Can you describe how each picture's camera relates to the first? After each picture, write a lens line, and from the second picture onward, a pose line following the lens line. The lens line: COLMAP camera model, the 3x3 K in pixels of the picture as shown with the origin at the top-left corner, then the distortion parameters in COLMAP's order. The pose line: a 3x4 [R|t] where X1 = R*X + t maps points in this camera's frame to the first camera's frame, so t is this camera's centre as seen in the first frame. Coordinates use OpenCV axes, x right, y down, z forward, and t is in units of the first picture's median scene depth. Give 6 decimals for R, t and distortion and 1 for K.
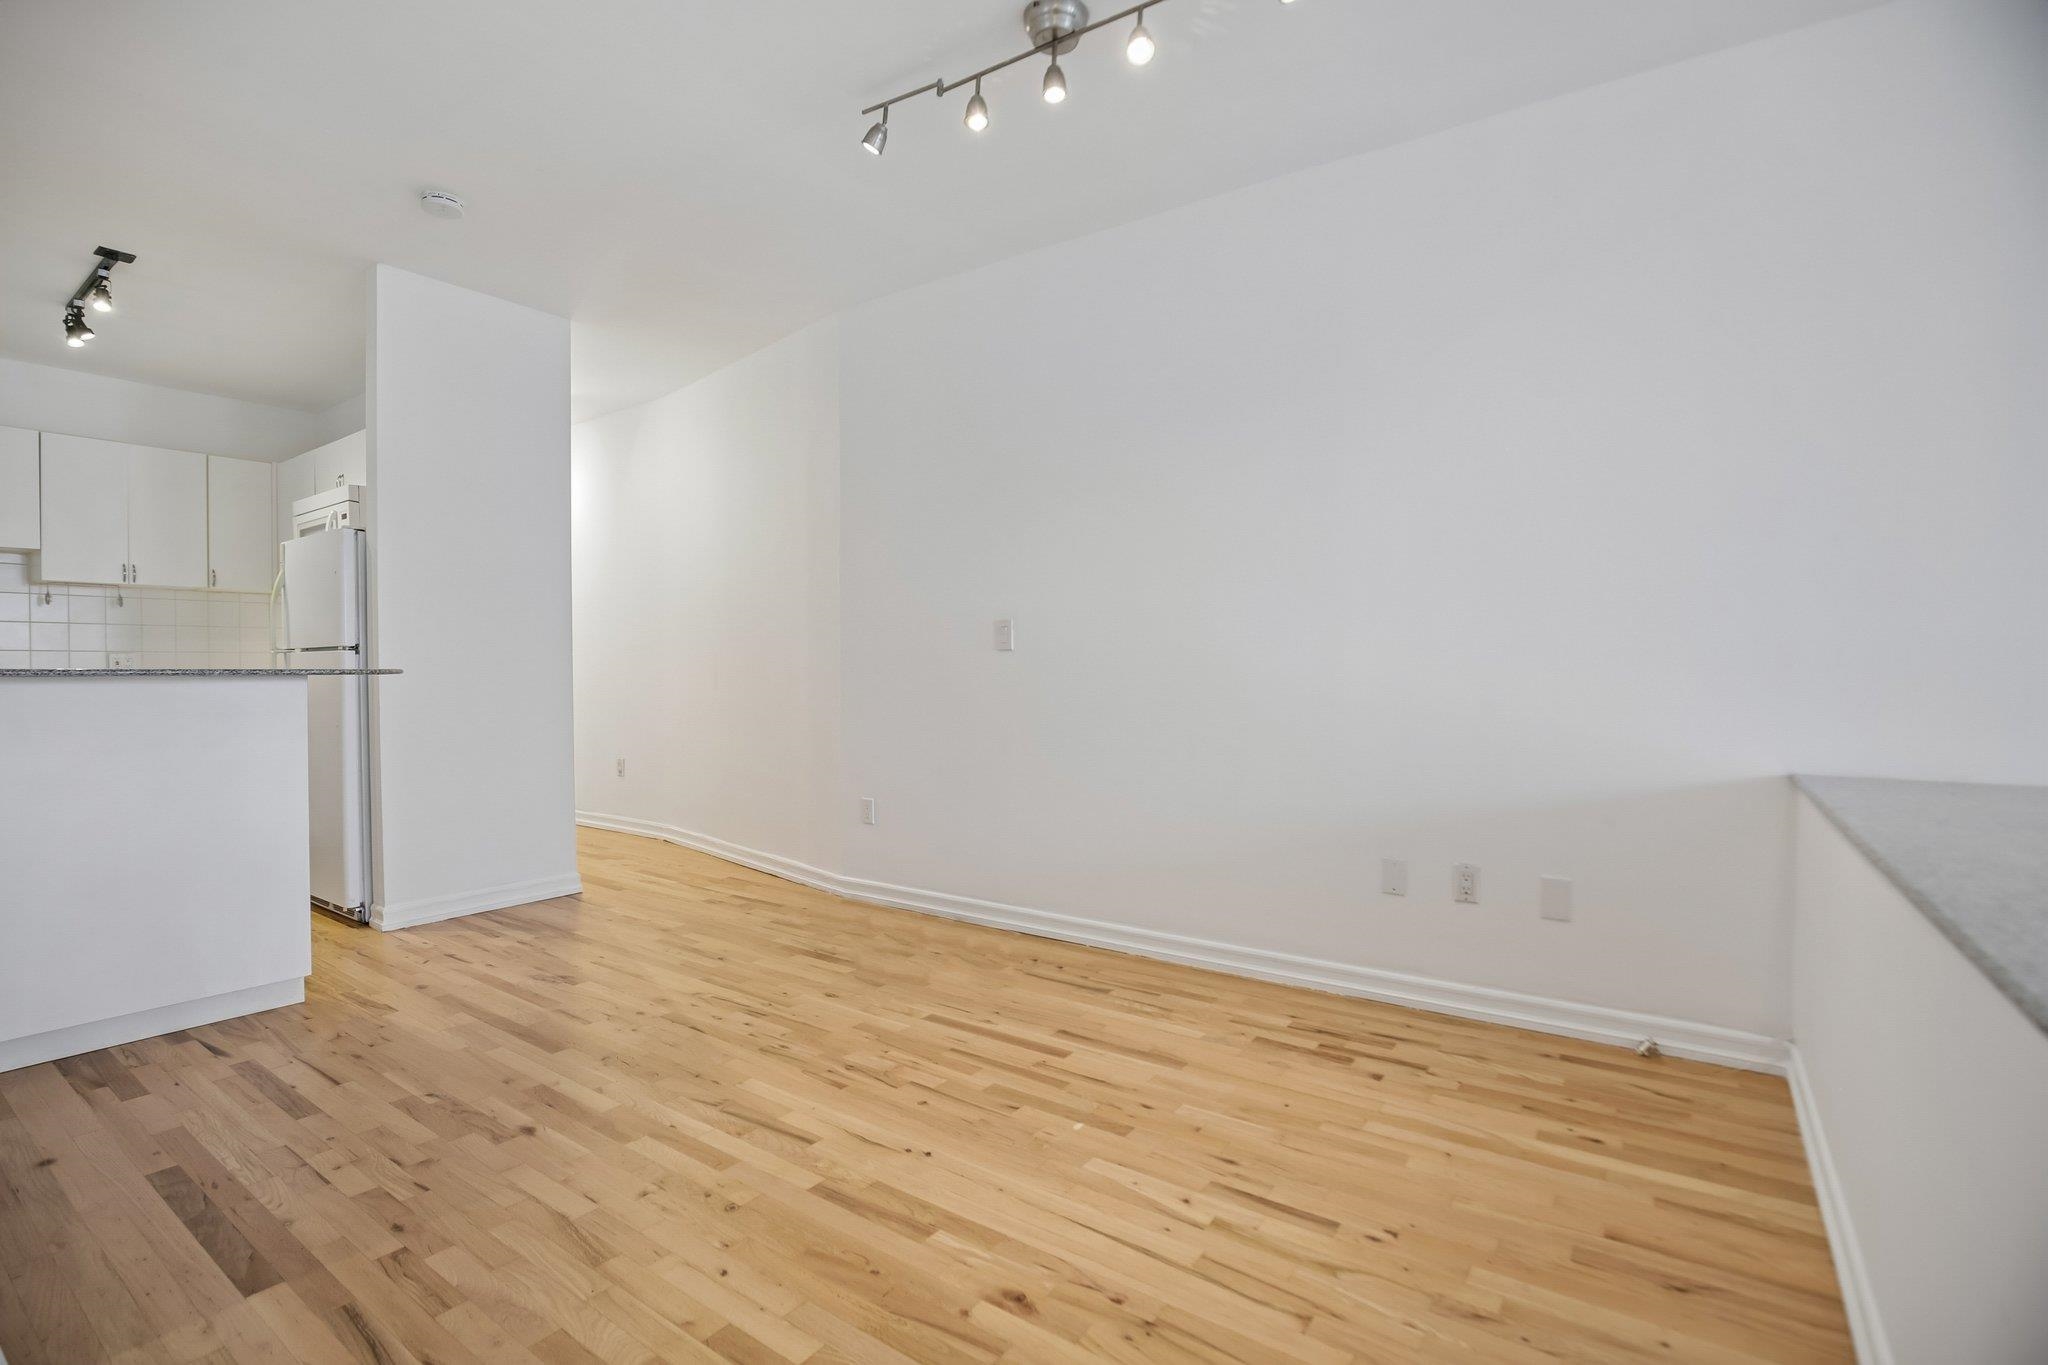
lens RADIAL K [[944.3, 0, 1024.0], [0, 944.3, 682.5], [0, 0, 1]] dist [-0.029987, 0.000377]
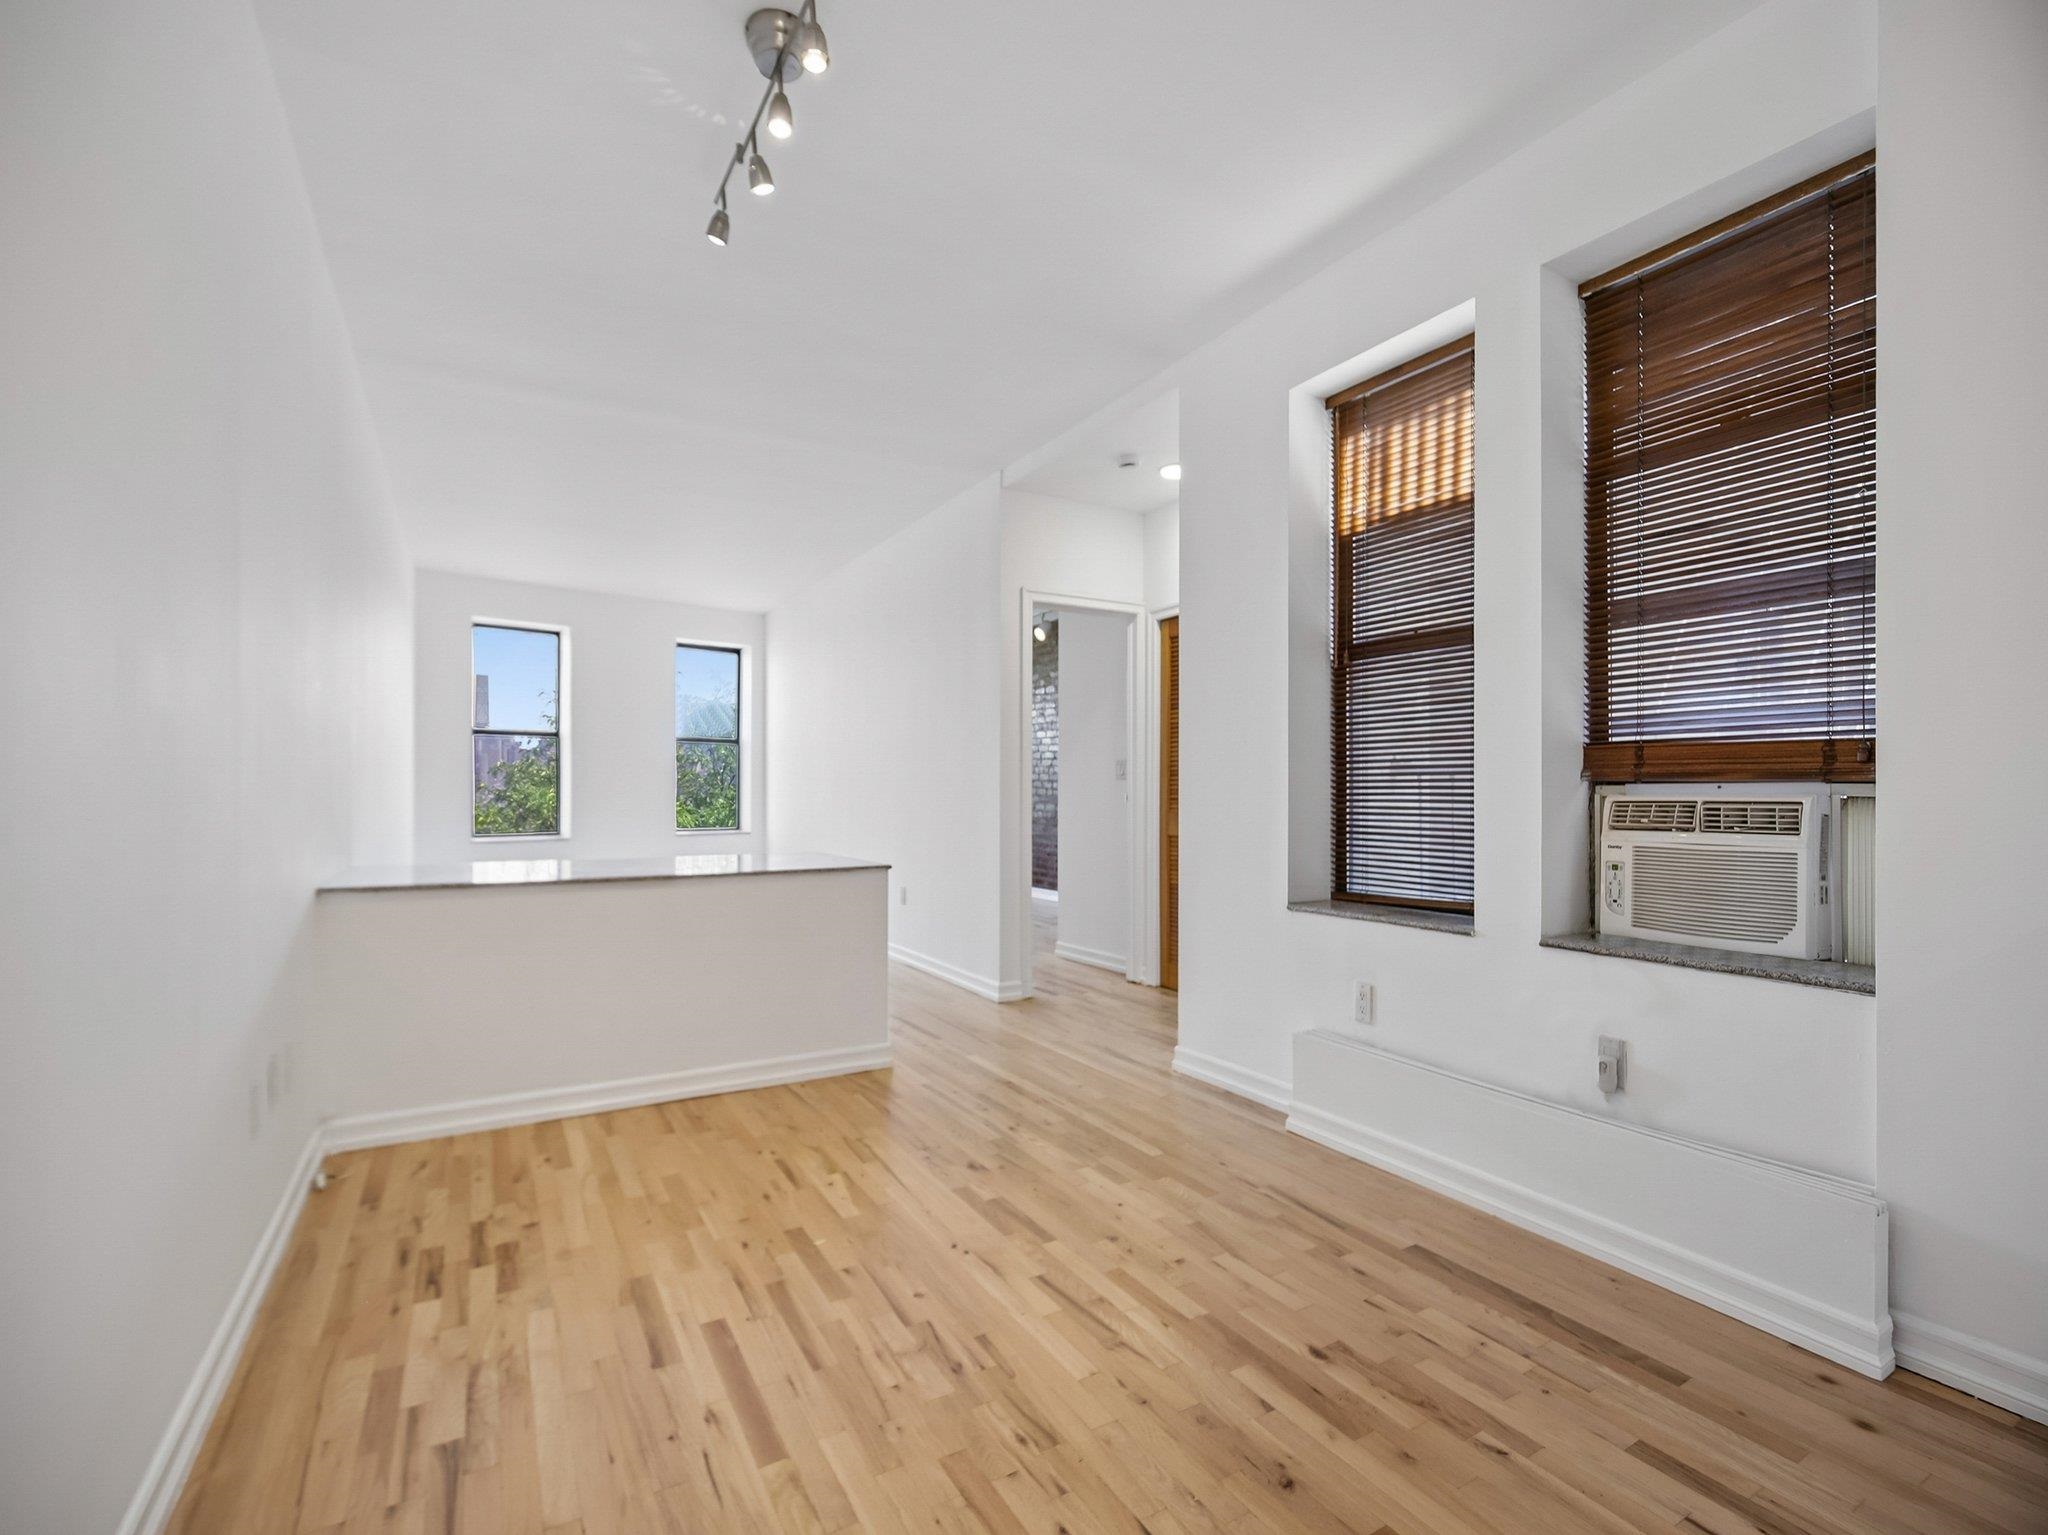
lens RADIAL K [[936.8, 0, 1019.7], [0, 936.8, 781.9], [0, 0, 1]] dist [-0.011966, 0.000159]
pose [[-0.907156, 0.008949, 0.420699, -0.538568], [0.012710, 0.999900, 0.006136, -0.076962], [-0.420602, 0.010914, -0.907180, 1.601439]]
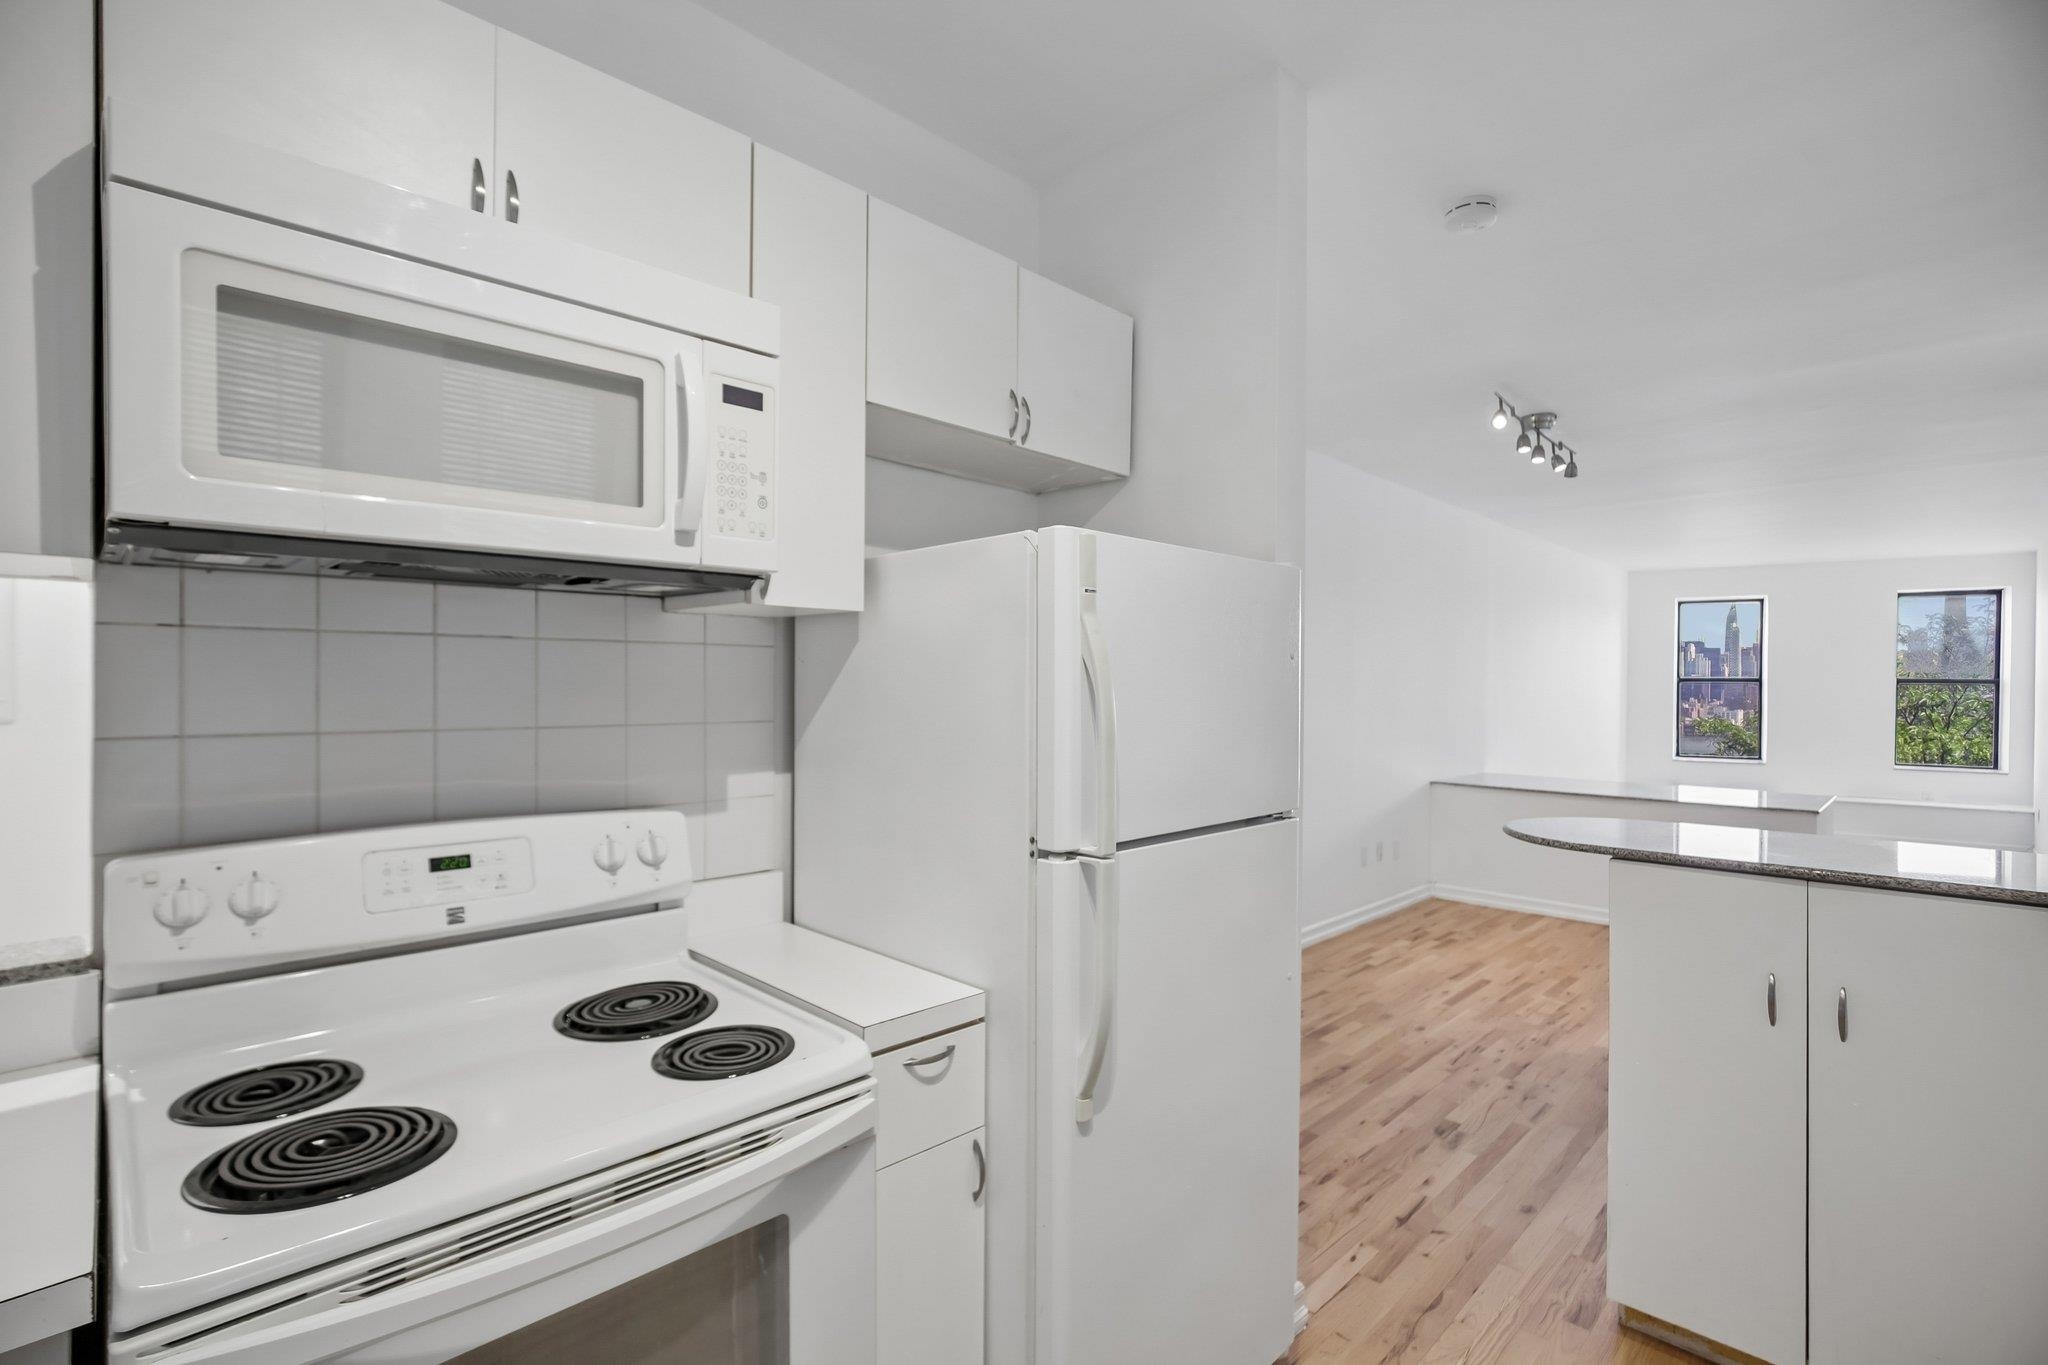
lens RADIAL K [[937.3, 0, 1021.8], [0, 937.3, 689.0], [0, 0, 1]] dist [-0.019543, 0.007612]
pose [[0.173900, 0.002822, 0.984759, -1.805173], [0.009258, 0.999947, -0.004500, -0.147472], [-0.984720, 0.009900, 0.173865, 1.530403]]
